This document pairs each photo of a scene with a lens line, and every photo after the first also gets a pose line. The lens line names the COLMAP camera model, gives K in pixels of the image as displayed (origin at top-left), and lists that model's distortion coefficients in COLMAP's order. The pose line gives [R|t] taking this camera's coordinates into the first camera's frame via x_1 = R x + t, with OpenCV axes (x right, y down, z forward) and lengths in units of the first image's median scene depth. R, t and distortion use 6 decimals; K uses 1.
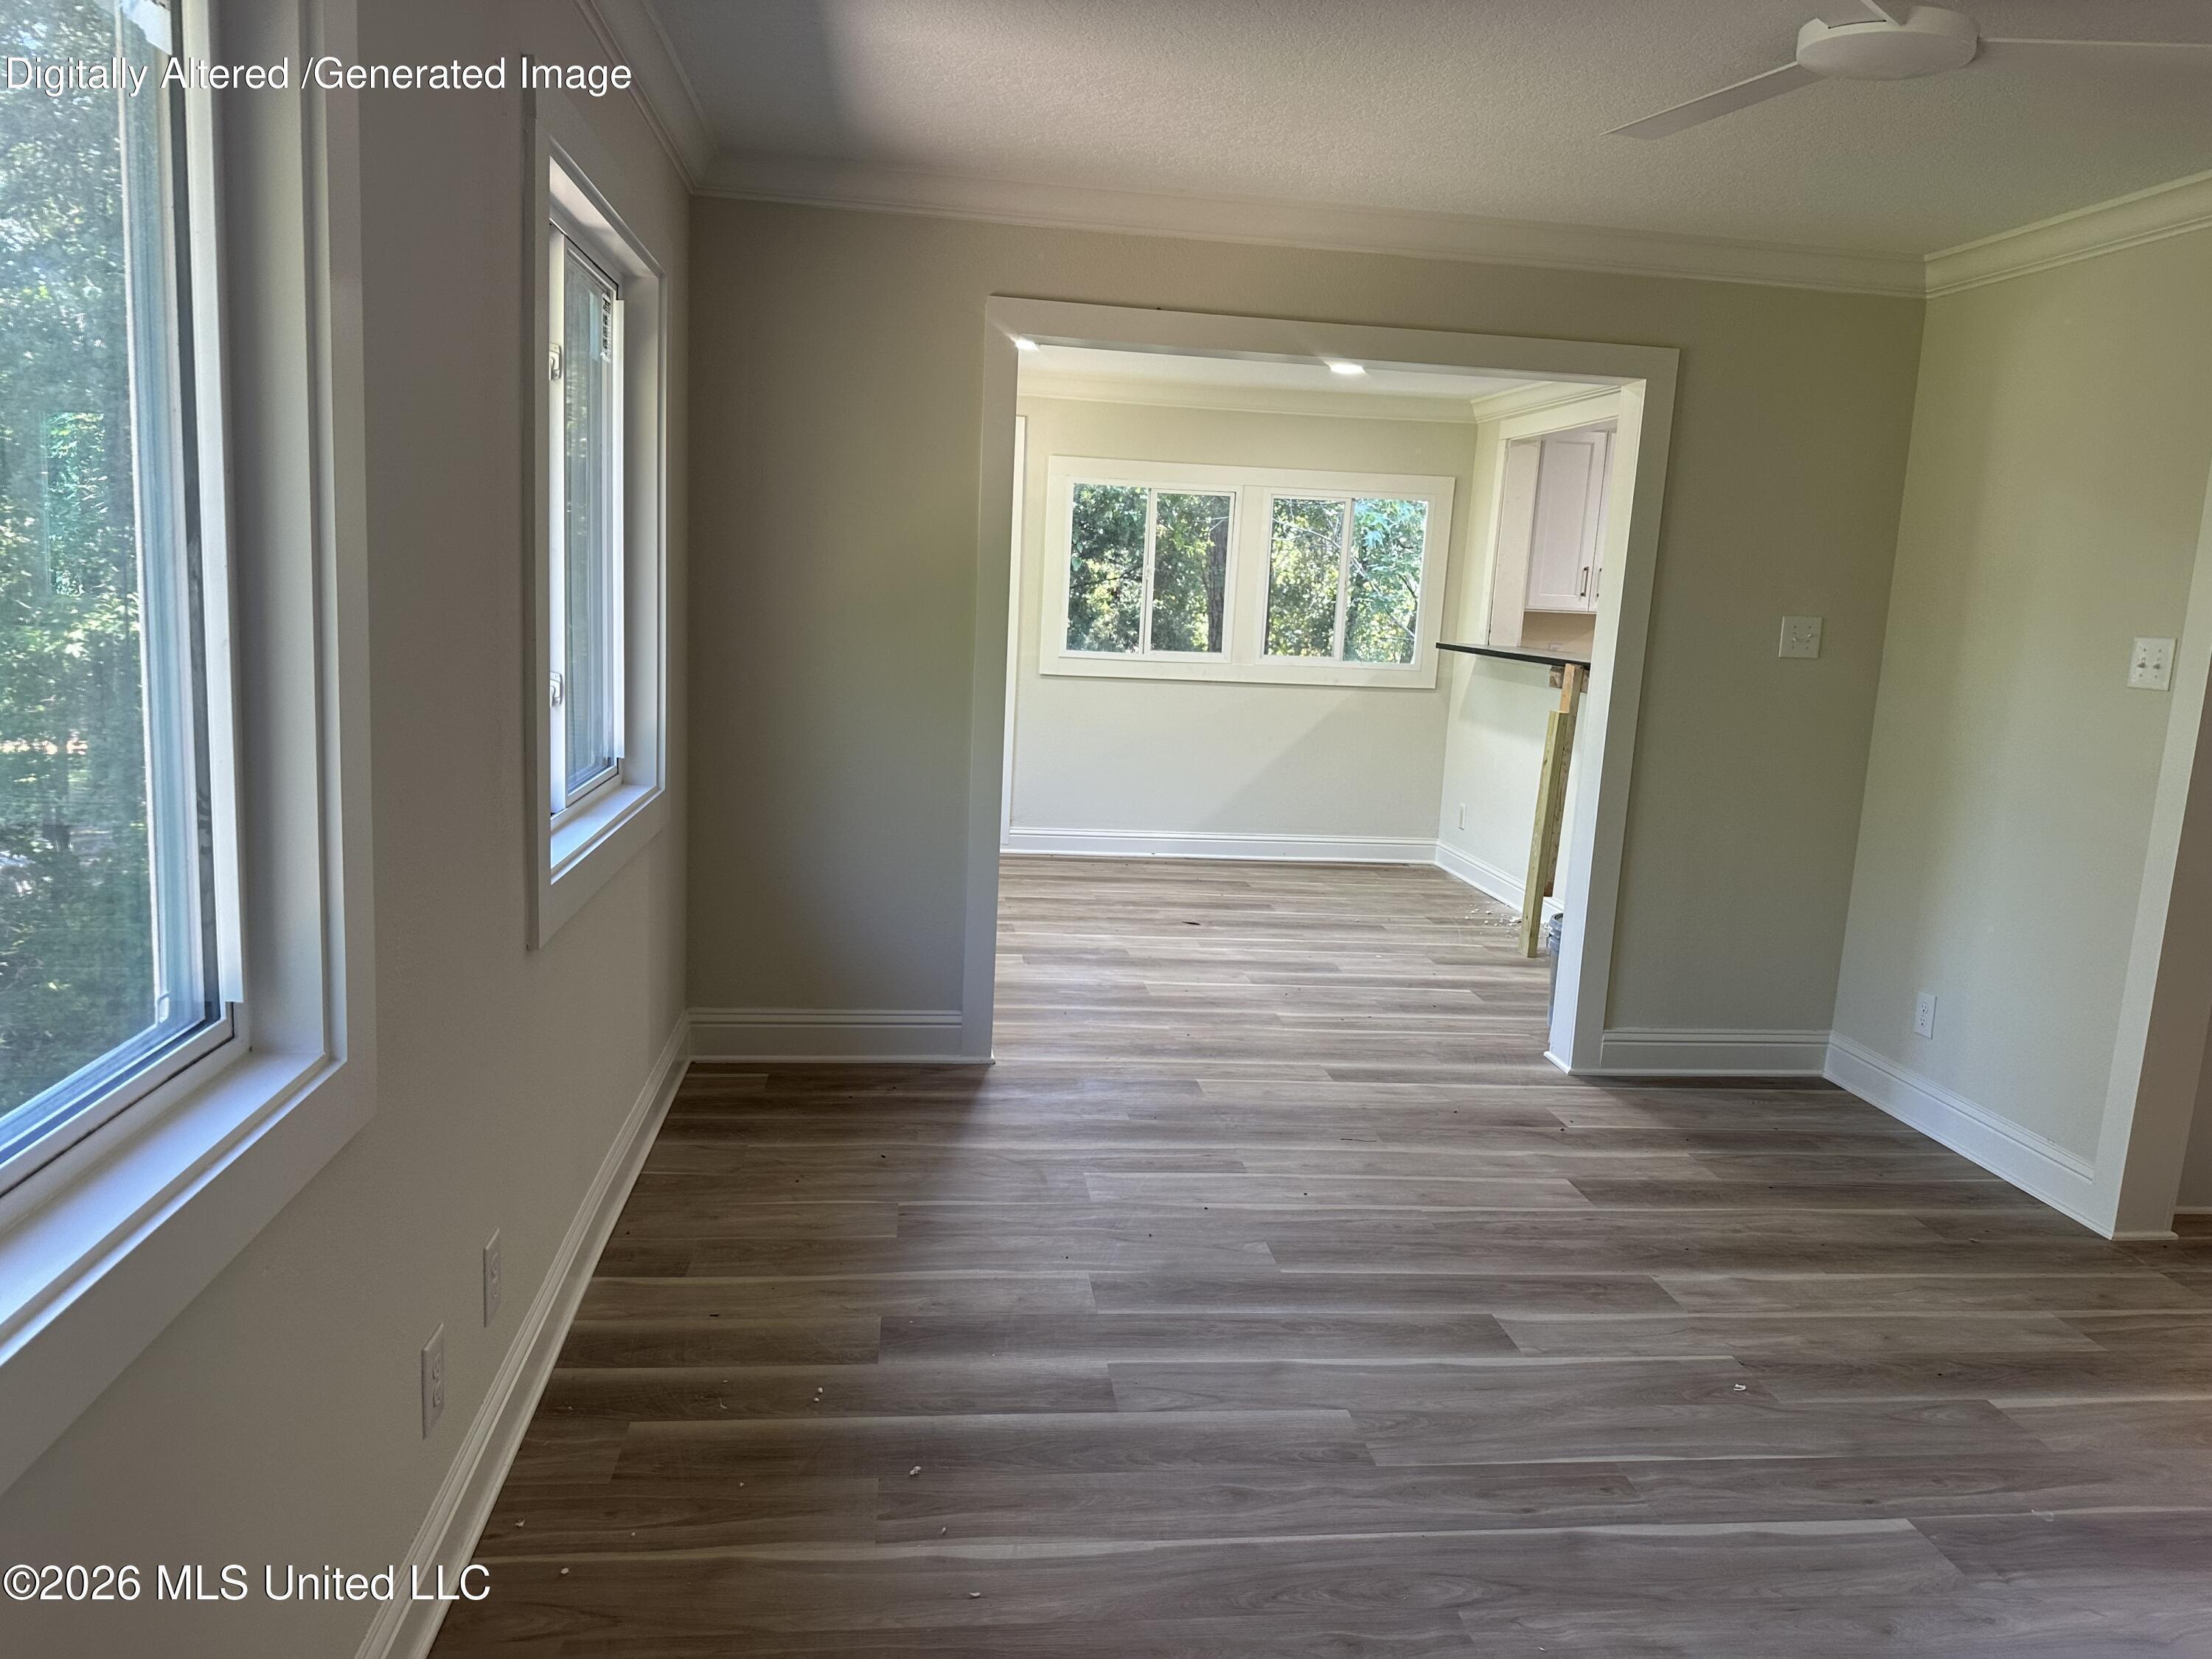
lens RADIAL K [[1549.0, 0, 1094.9], [0, 1549.0, 829.8], [0, 0, 1]] dist [0.133976, -0.210269]
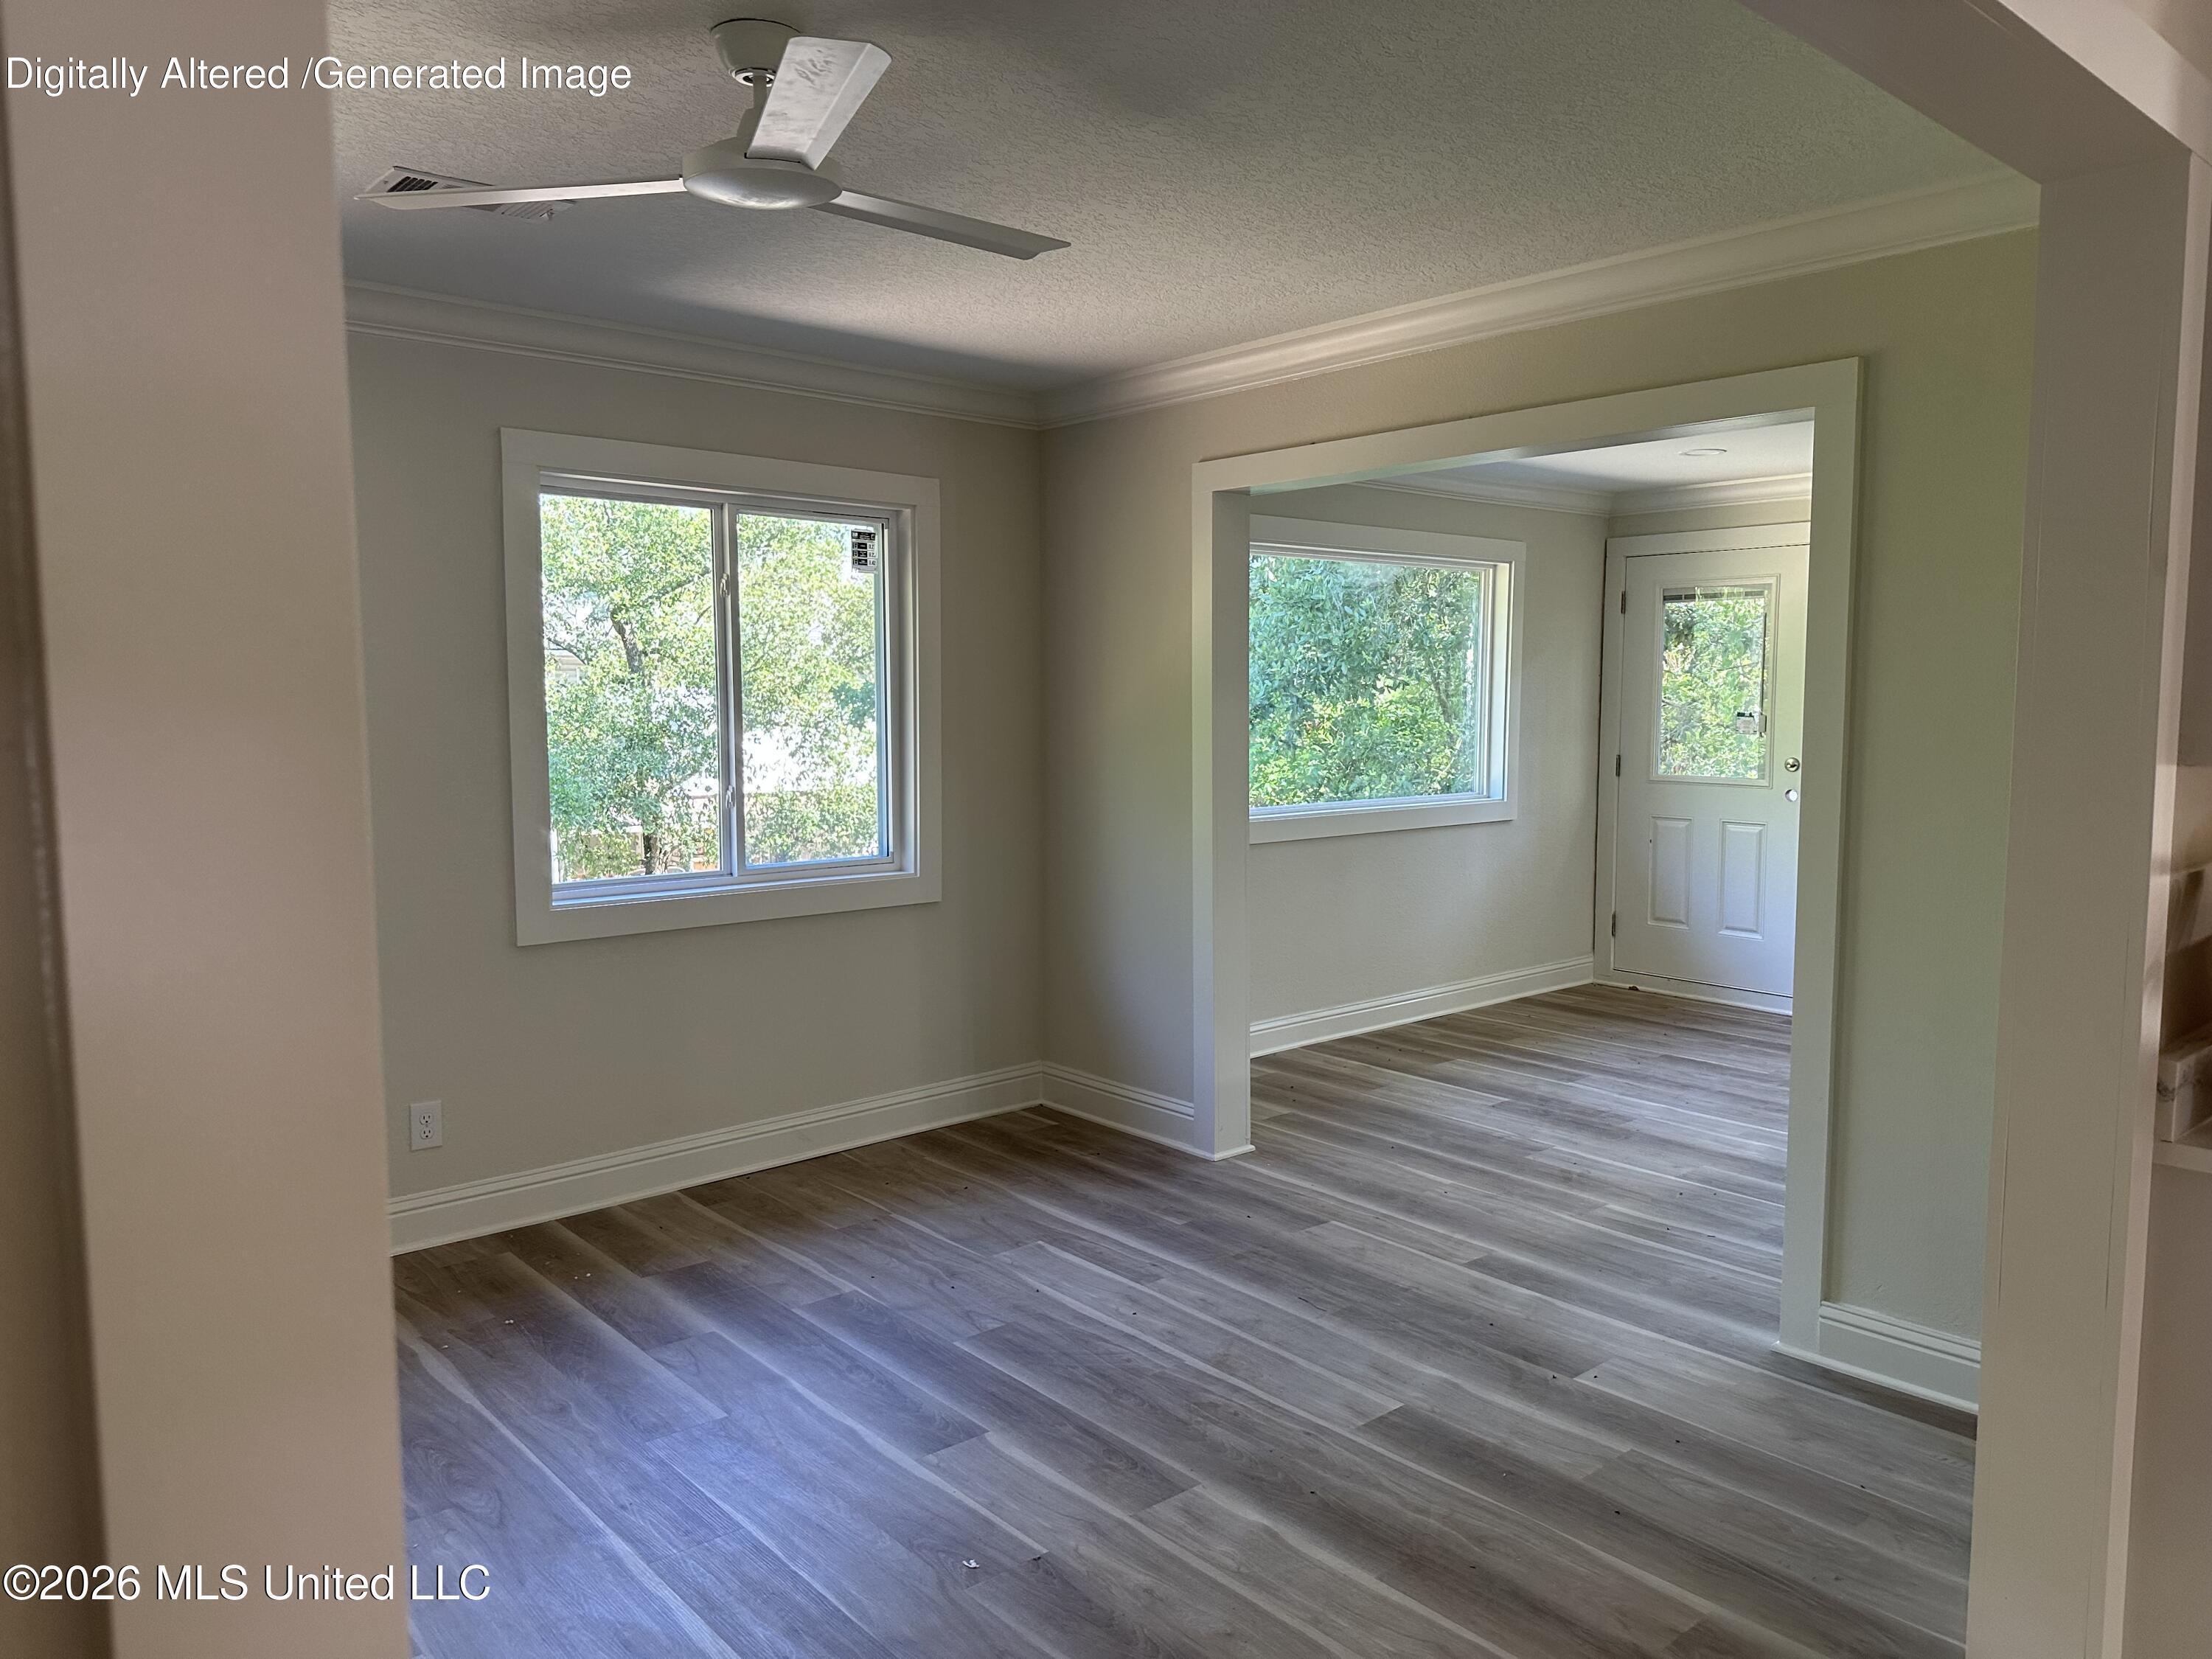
lens RADIAL K [[1549.0, 0, 1094.9], [0, 1549.0, 829.8], [0, 0, 1]] dist [0.133976, -0.210269]
pose [[0.553174, 0.022051, -0.832774, 0.874307], [-0.106315, 0.993344, -0.044317, -0.017605], [0.826254, 0.113051, 0.551837, 0.389517]]
